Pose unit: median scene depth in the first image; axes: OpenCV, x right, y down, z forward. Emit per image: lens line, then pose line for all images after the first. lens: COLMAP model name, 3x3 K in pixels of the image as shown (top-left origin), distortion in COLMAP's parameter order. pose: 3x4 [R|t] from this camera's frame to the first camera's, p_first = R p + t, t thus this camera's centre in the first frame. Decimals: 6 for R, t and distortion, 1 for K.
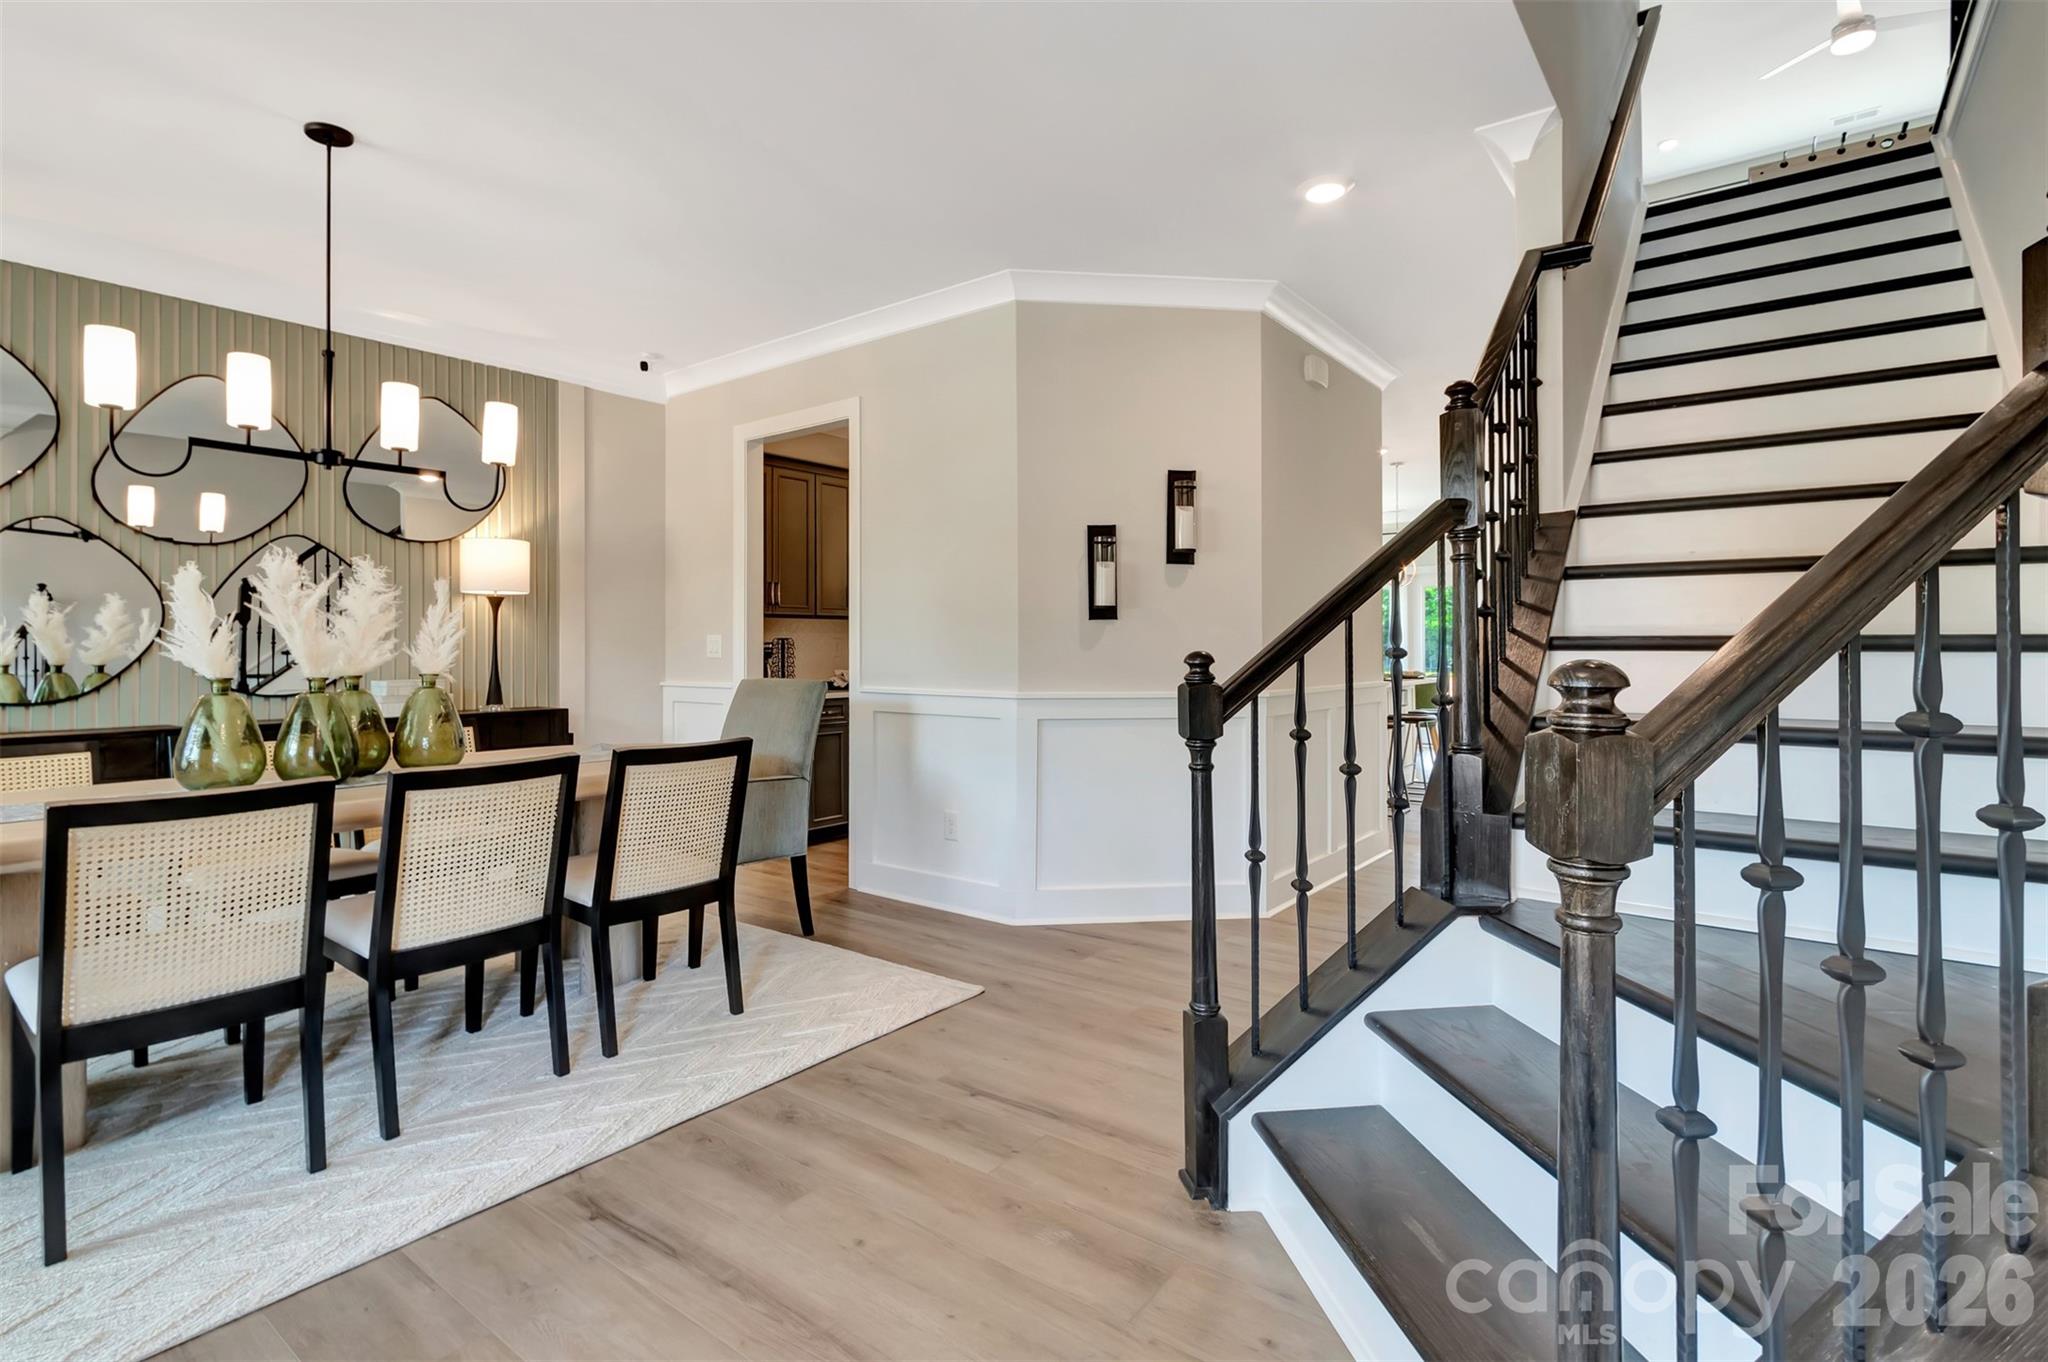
lens RADIAL K [[950.0, 0, 958.4], [0, 950.0, 645.8], [0, 0, 1]] dist [0.002733, -0.001818]
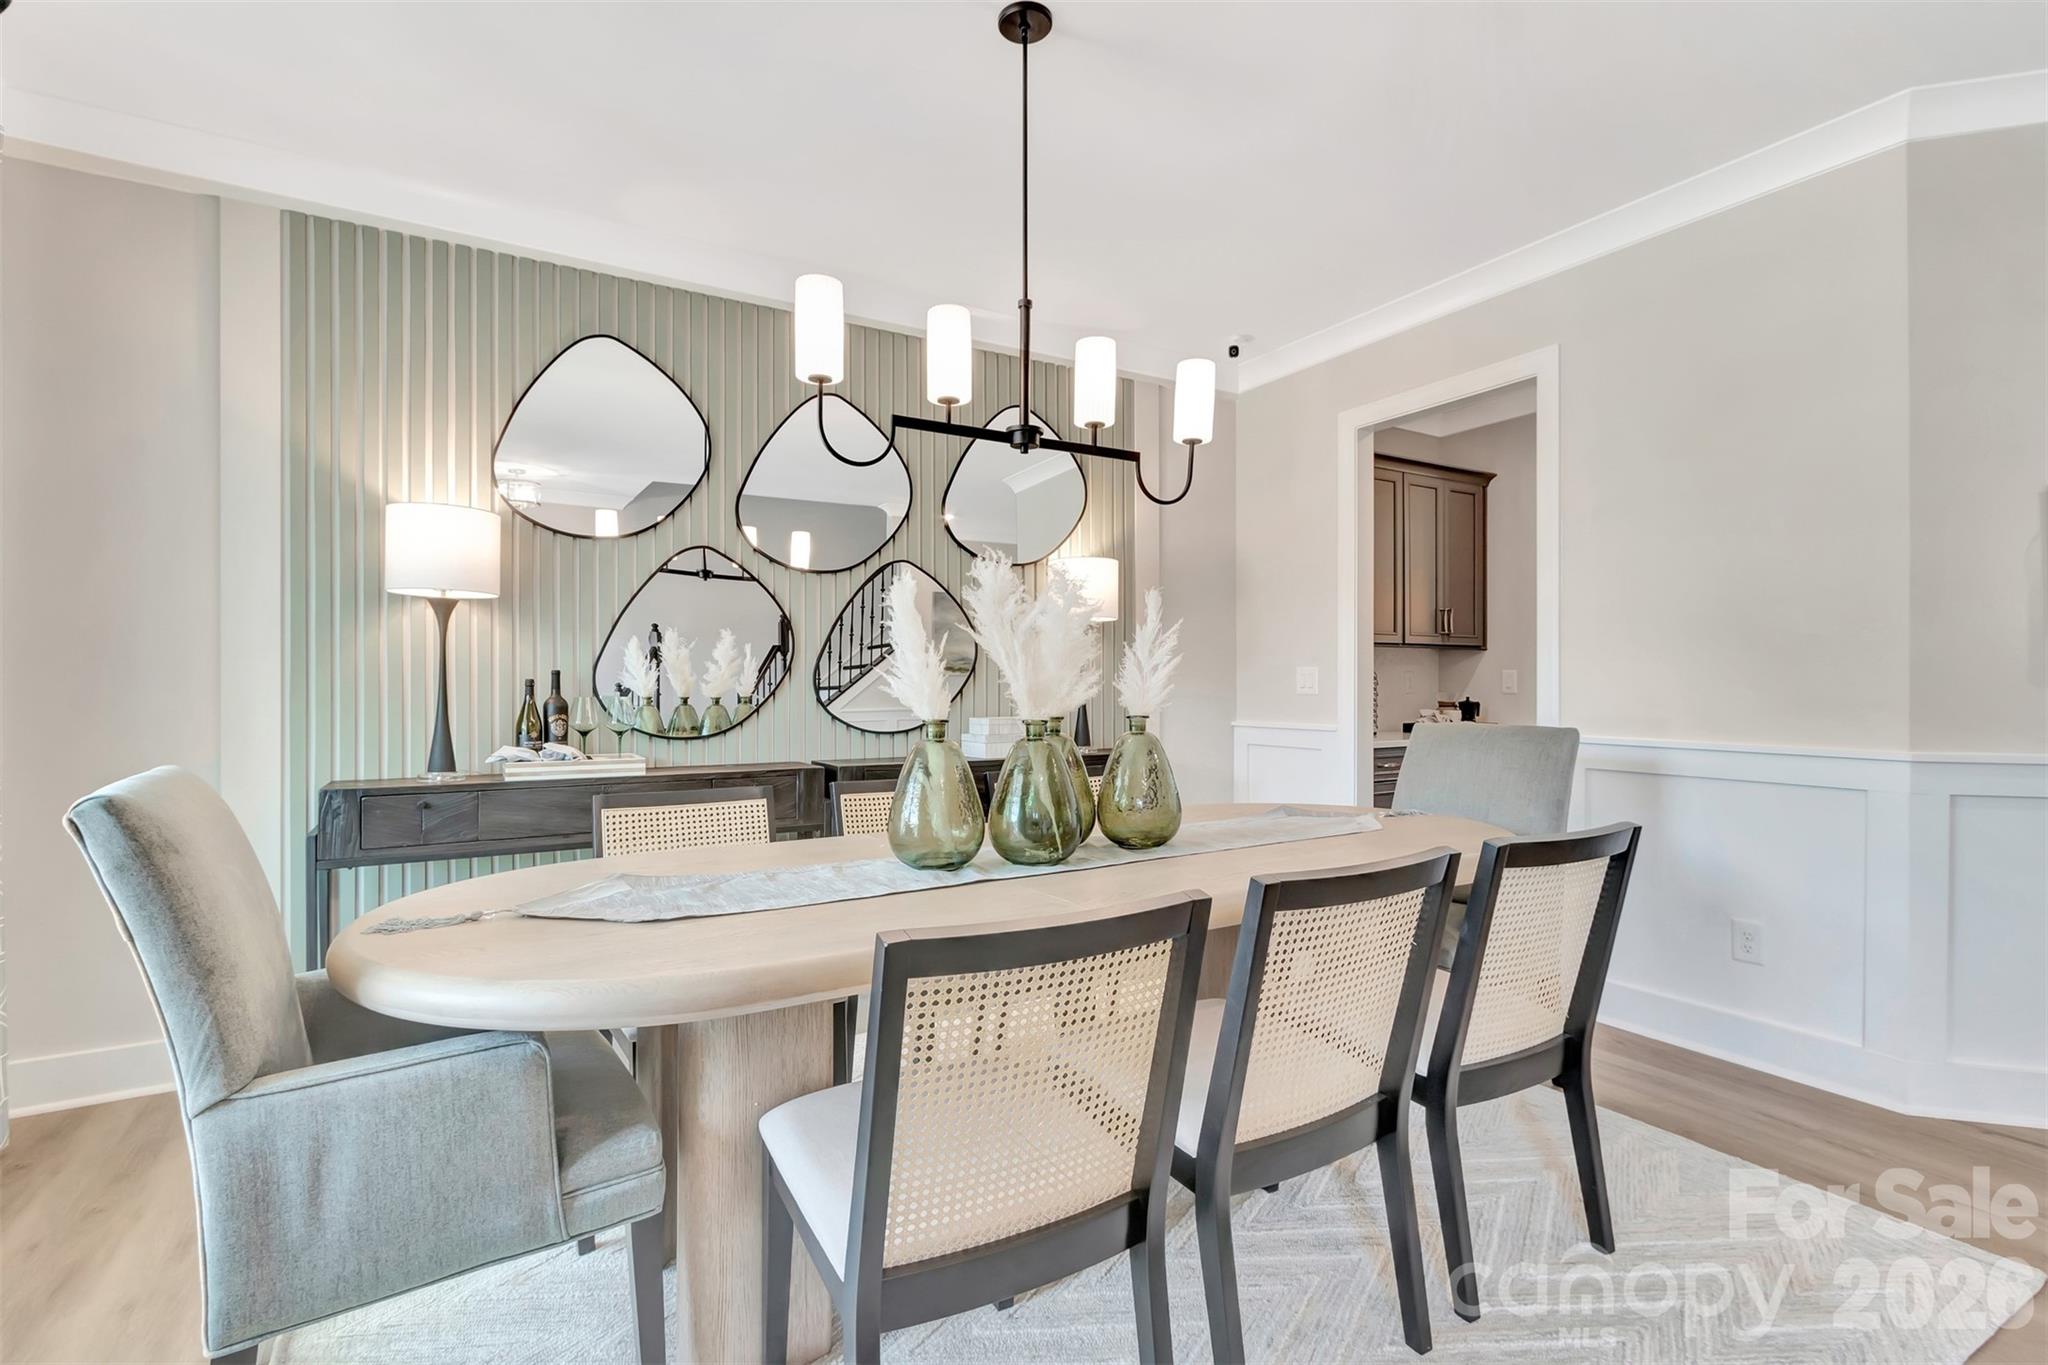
lens RADIAL K [[950.0, 0, 1034.0], [0, 950.0, 683.6], [0, 0, 1]] dist [0.002733, -0.001818]
pose [[0.934903, 0.002206, -0.354896, -0.262776], [-0.001205, 0.999995, 0.003041, 0.001603], [0.354900, -0.002415, 0.934901, 0.188483]]
